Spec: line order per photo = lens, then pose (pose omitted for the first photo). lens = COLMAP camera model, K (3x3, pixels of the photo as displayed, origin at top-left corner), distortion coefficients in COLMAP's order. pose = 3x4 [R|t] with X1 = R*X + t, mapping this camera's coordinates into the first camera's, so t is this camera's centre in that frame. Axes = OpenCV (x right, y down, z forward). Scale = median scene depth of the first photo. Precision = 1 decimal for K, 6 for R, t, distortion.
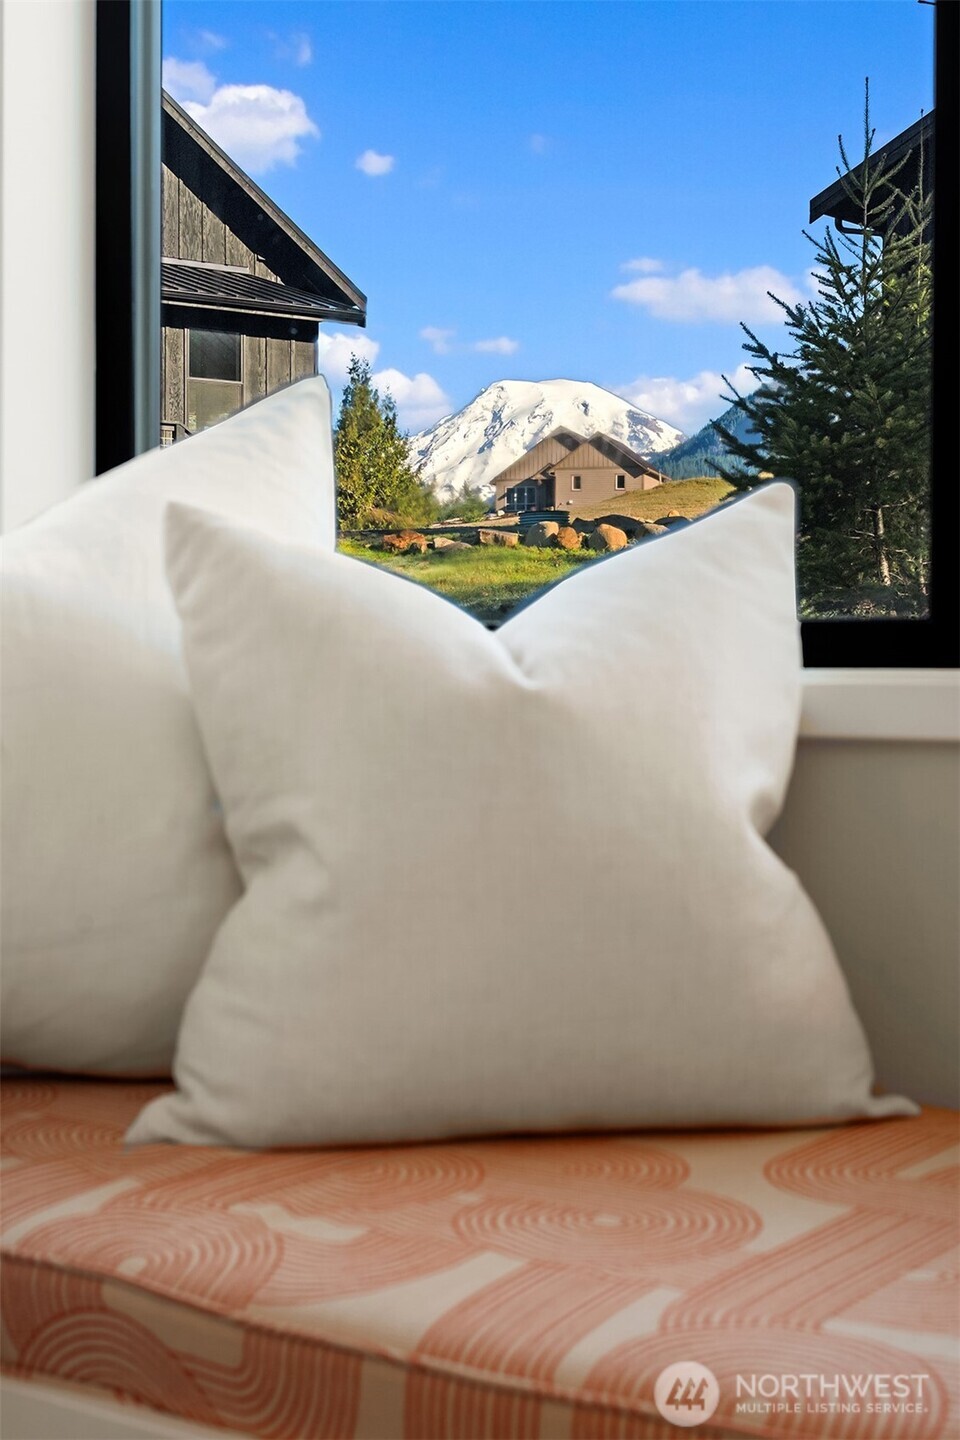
lens RADIAL K [[3299.9, 0, 480.0], [0, 3299.9, 720.0], [0, 0, 1]] dist [-0.063707, -0.354321]
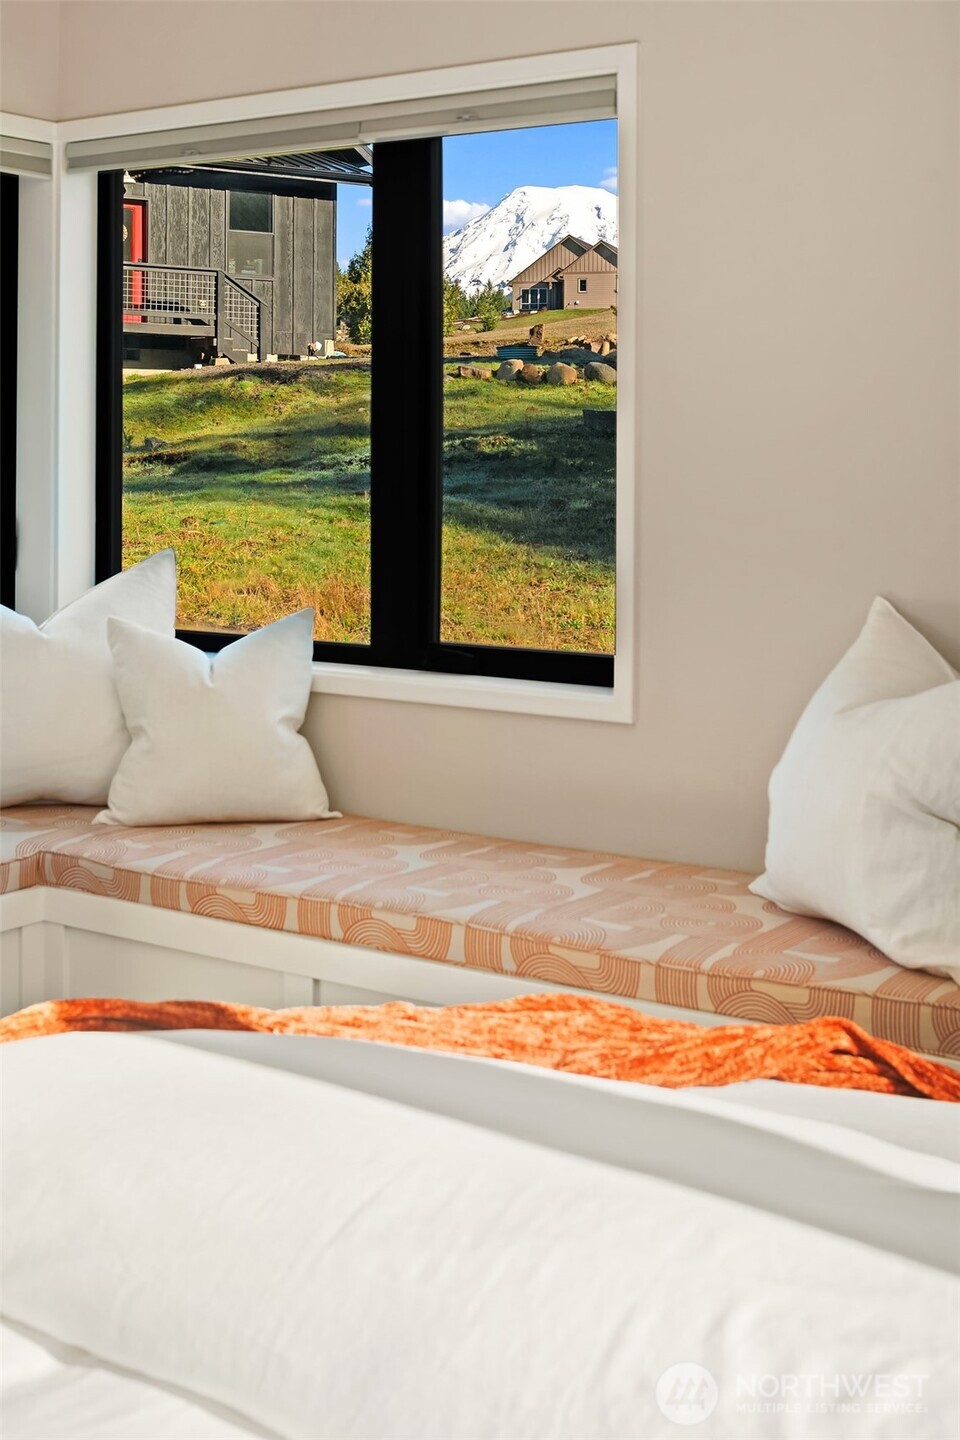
lens RADIAL K [[3299.9, 0, 480.0], [0, 3299.9, 720.0], [0, 0, 1]] dist [-0.063707, -0.354321]
pose [[0.999667, 0.004043, -0.025481, 0.039424], [-0.001937, 0.996617, 0.082160, -0.026757], [0.025727, -0.082083, 0.996293, -0.245200]]
